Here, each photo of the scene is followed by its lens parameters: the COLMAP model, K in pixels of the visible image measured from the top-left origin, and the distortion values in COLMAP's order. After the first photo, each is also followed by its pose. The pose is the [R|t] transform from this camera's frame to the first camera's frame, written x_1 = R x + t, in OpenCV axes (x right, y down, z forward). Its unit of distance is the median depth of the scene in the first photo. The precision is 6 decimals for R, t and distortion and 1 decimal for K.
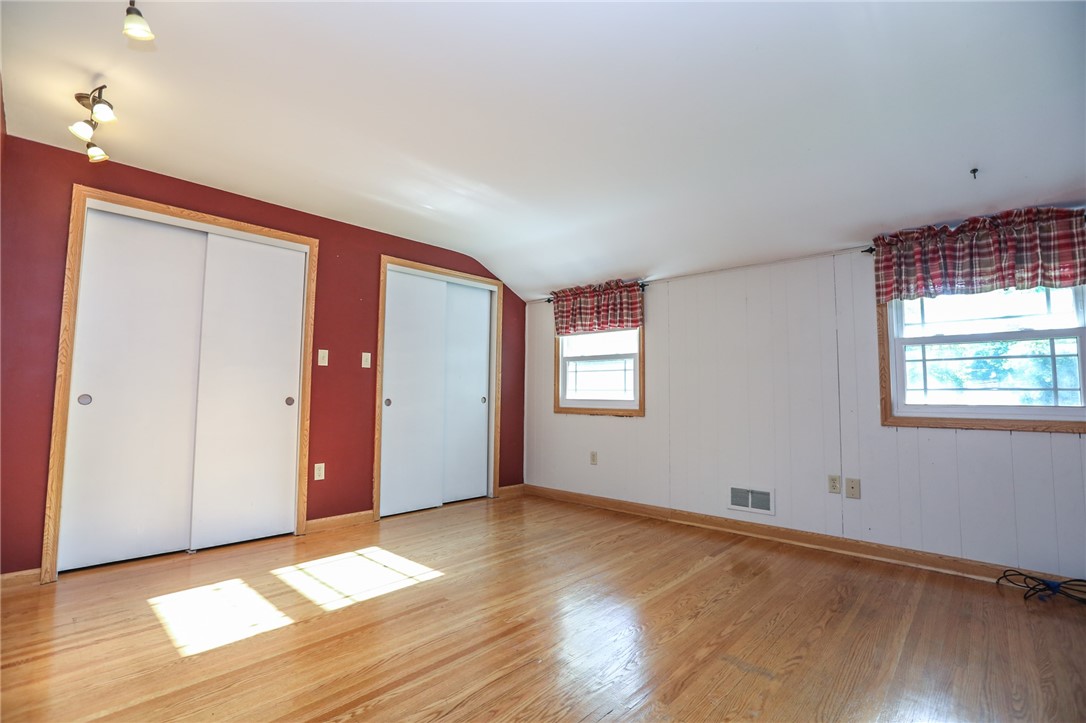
lens RADIAL K [[491.8, 0, 541.1], [0, 491.8, 358.1], [0, 0, 1]] dist [-0.056409, 0.018793]
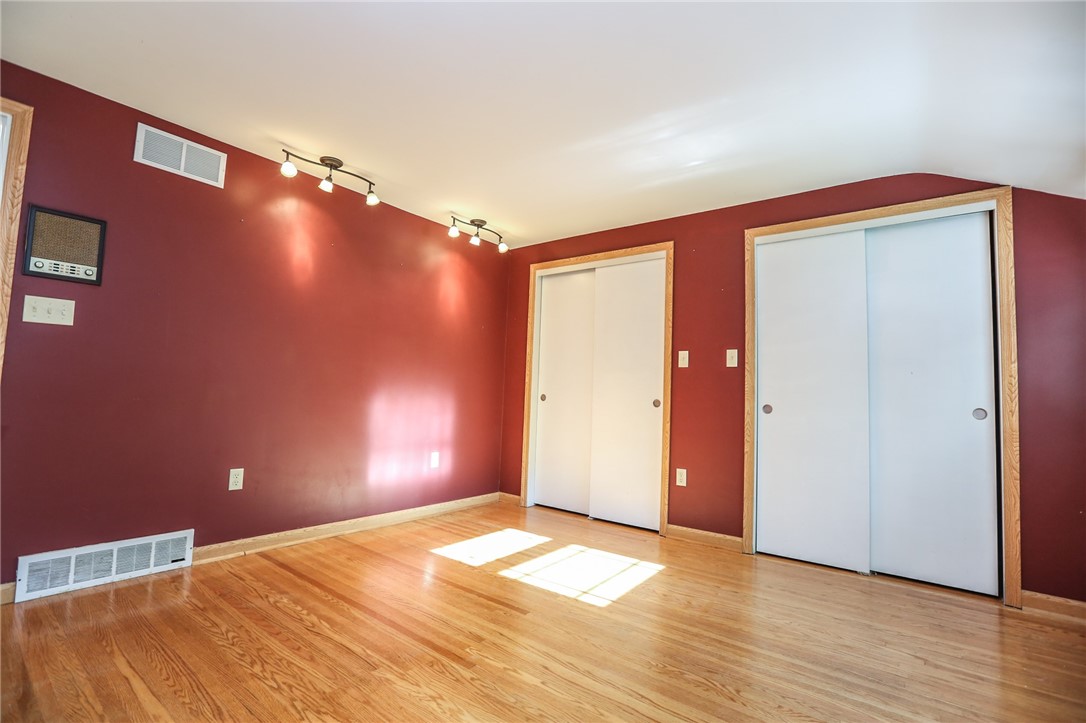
lens RADIAL K [[491.8, 0, 541.1], [0, 491.8, 358.1], [0, 0, 1]] dist [-0.056409, 0.018793]
pose [[0.088850, -0.077816, -0.993001, 0.518244], [0.039641, 0.996430, -0.074538, 0.061640], [0.995256, -0.032741, 0.091617, 0.665238]]
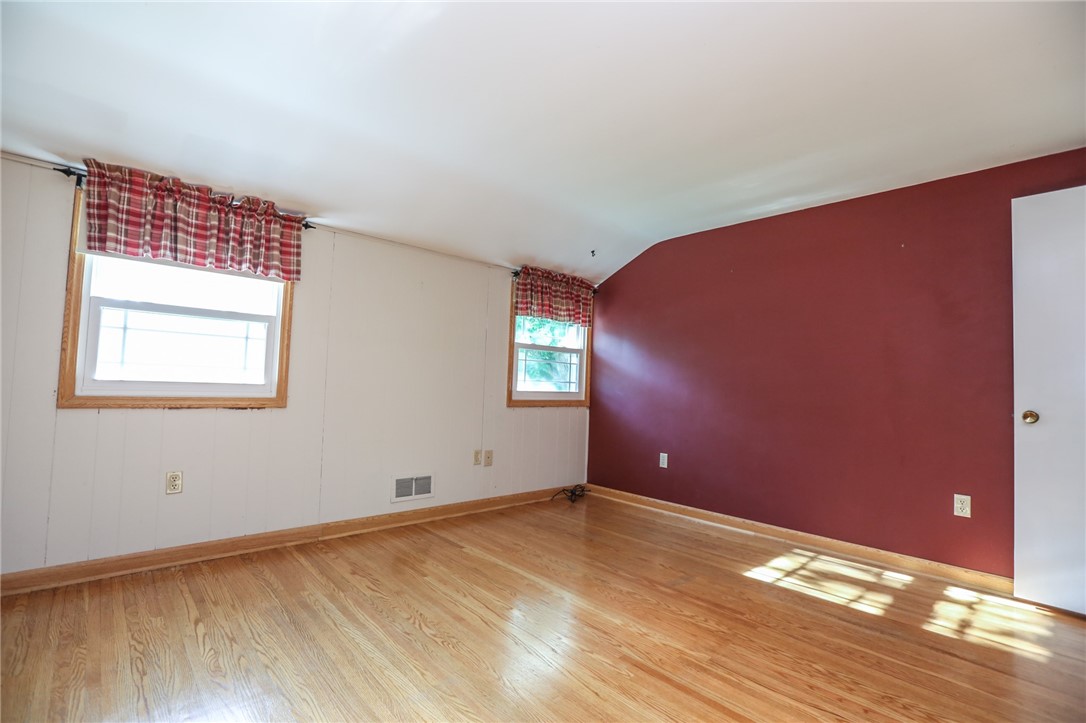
lens RADIAL K [[491.8, 0, 541.1], [0, 491.8, 358.1], [0, 0, 1]] dist [-0.056409, 0.018793]
pose [[0.081331, 0.044638, 0.995687, -0.563379], [-0.109086, 0.993394, -0.035625, 0.039508], [-0.990699, -0.105718, 0.085663, 0.708106]]
